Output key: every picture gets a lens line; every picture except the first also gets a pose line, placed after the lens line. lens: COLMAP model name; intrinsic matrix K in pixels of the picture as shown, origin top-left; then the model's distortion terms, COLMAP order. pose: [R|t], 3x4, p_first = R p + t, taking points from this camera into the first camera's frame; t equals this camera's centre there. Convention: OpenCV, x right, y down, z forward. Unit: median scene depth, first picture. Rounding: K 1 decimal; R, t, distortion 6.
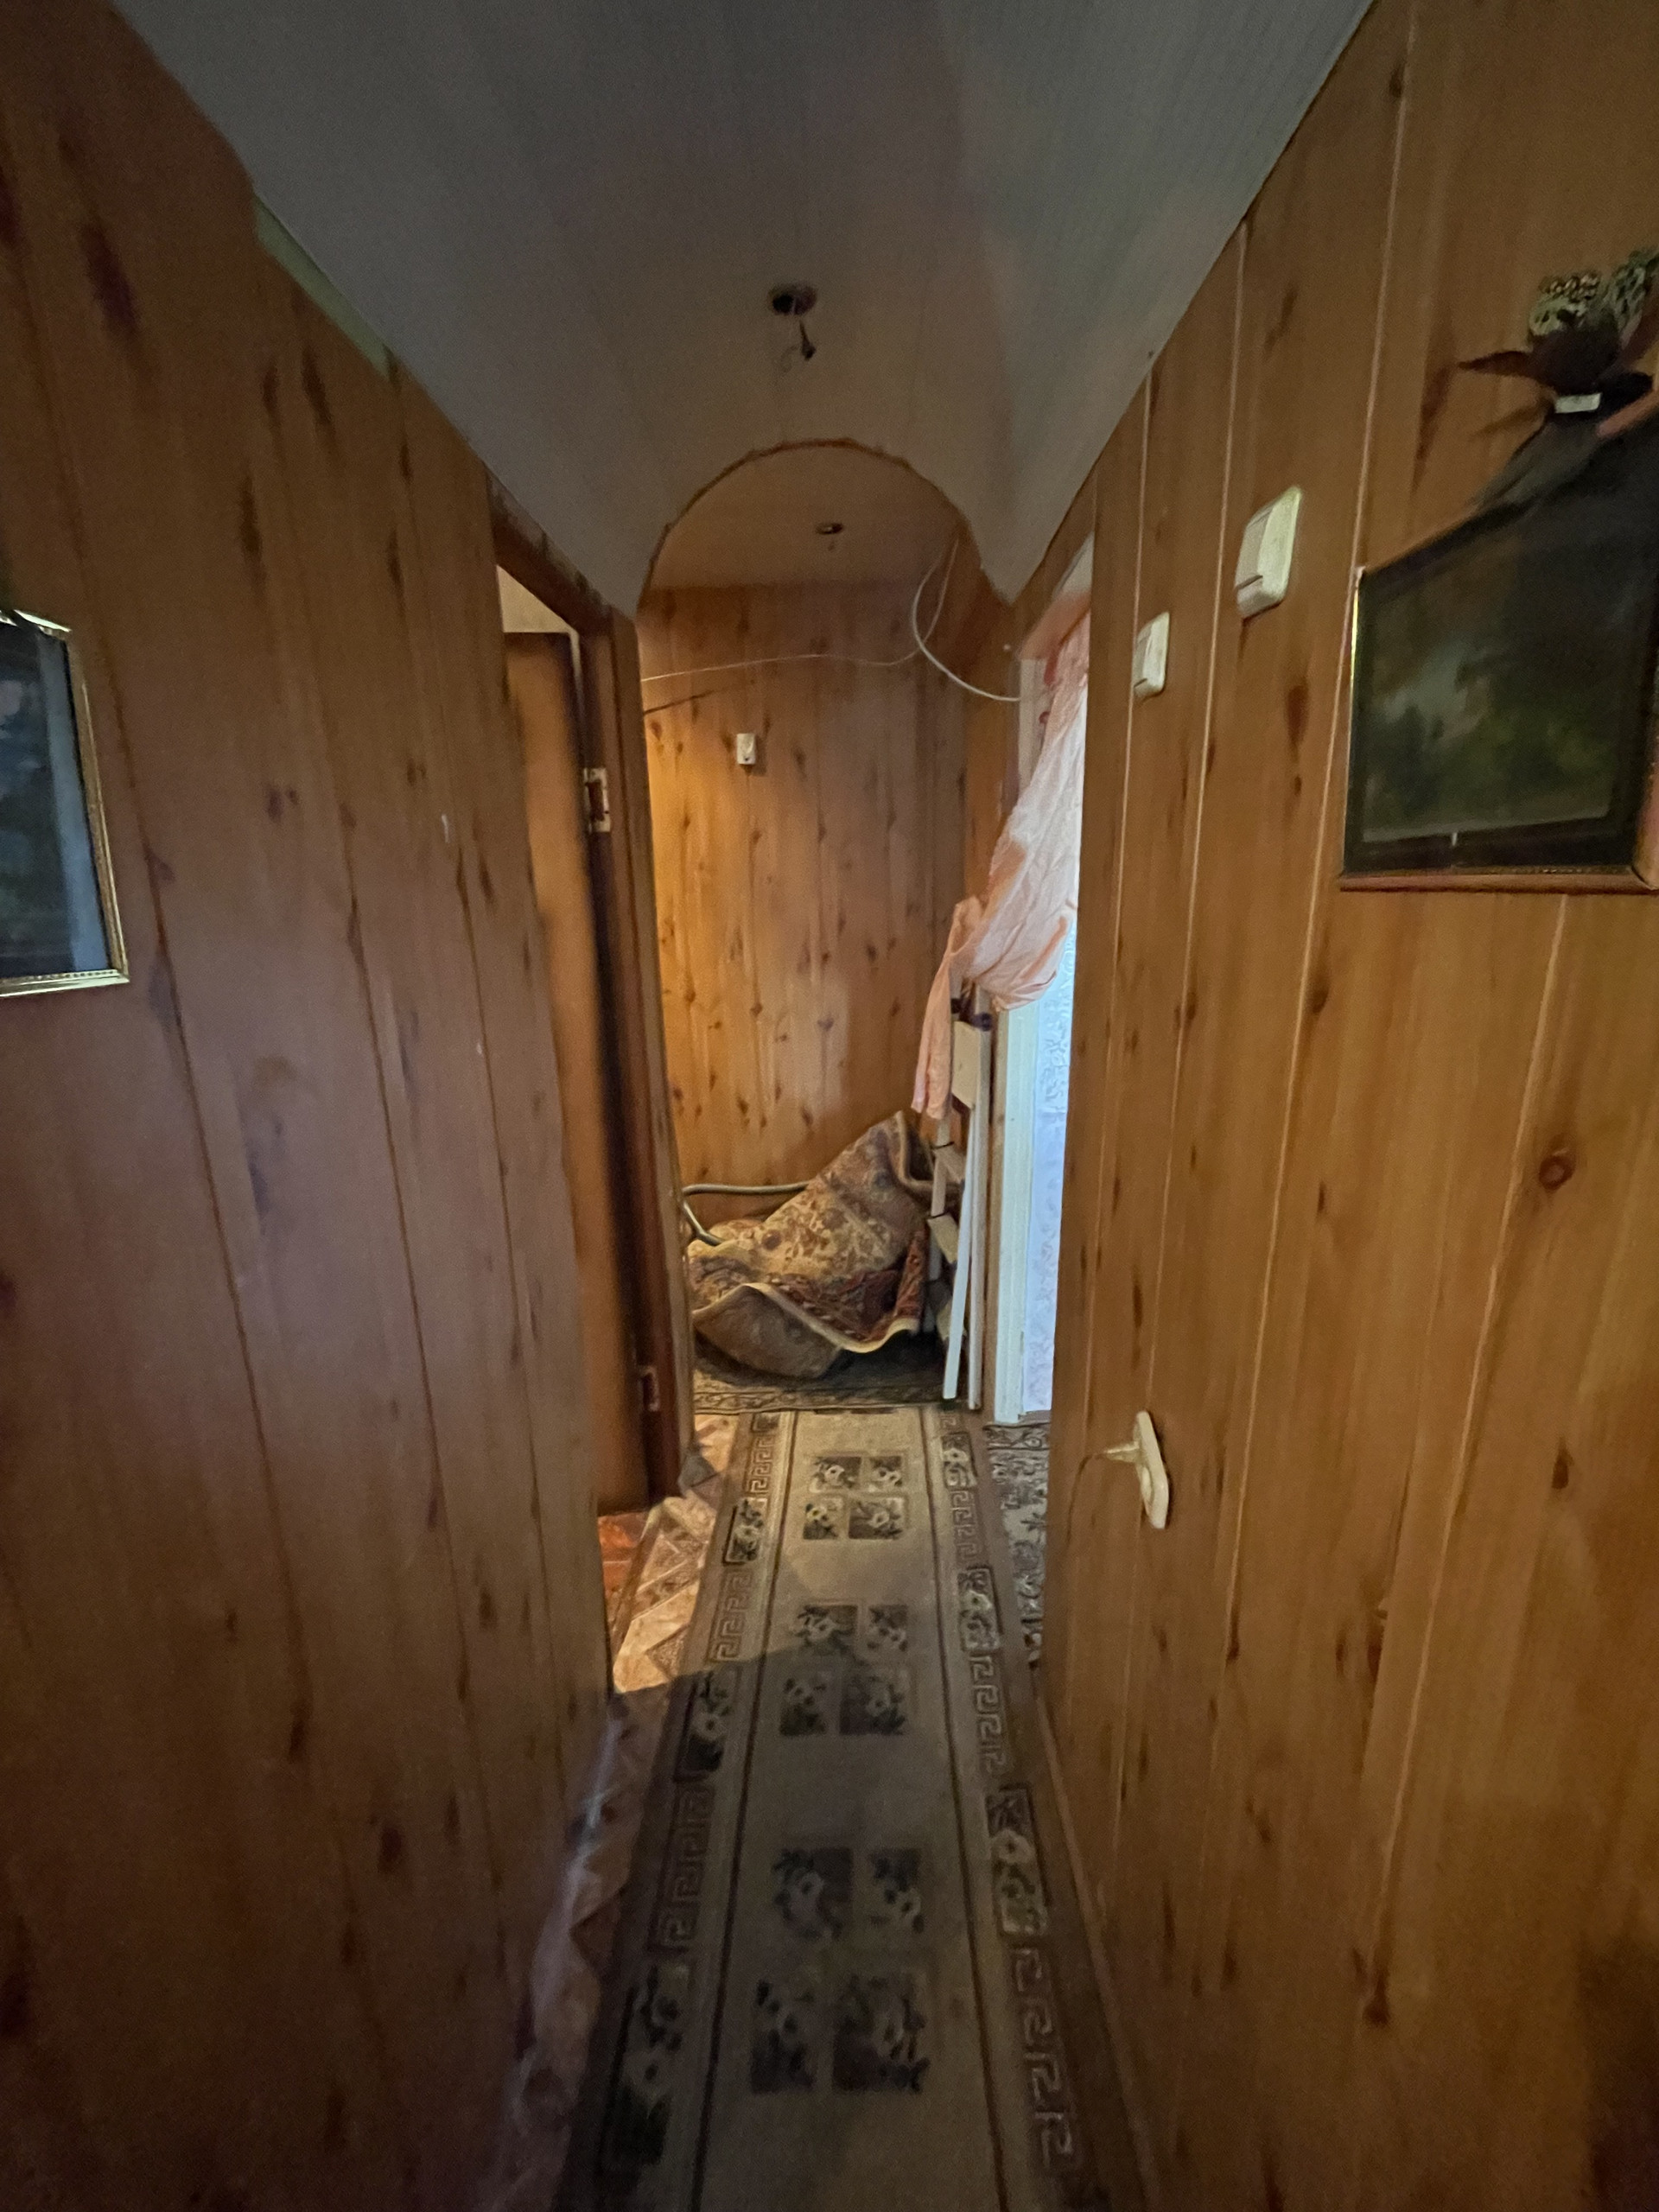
lens RADIAL K [[893.5, 0, 841.5], [0, 893.5, 1111.0], [0, 0, 1]] dist [-0.003252, -0.001096]
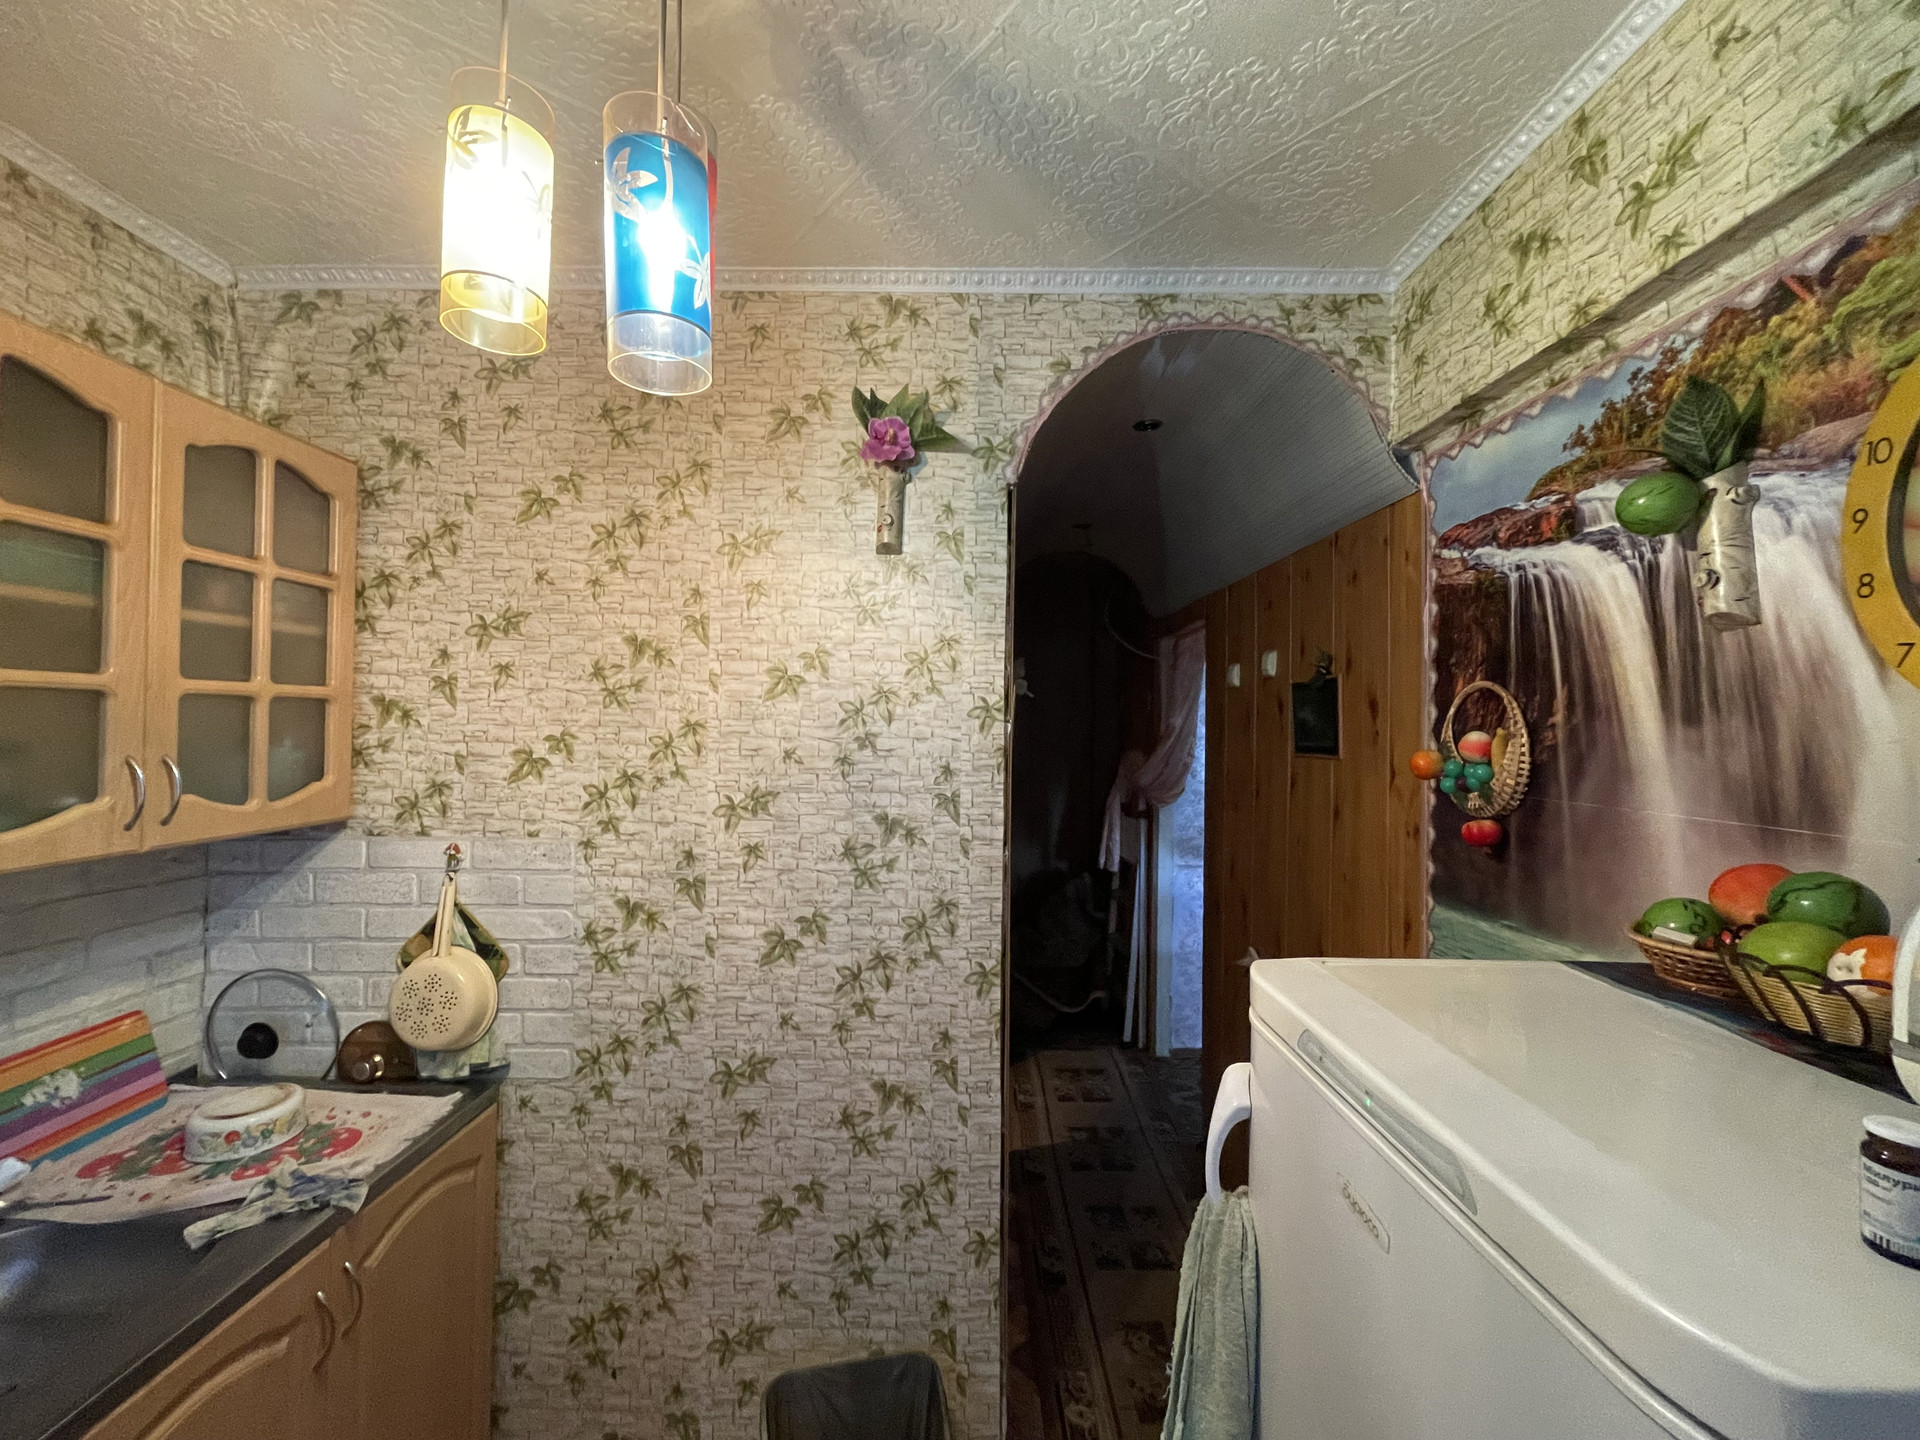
lens RADIAL K [[775.6, 0, 956.9], [0, 775.6, 712.4], [0, 0, 1]] dist [-0.003252, -0.001096]
pose [[0.999443, 0.031817, 0.010040, -0.239844], [-0.027977, 0.963186, -0.267378, 0.129281], [-0.018178, 0.266948, 0.963539, -0.575016]]
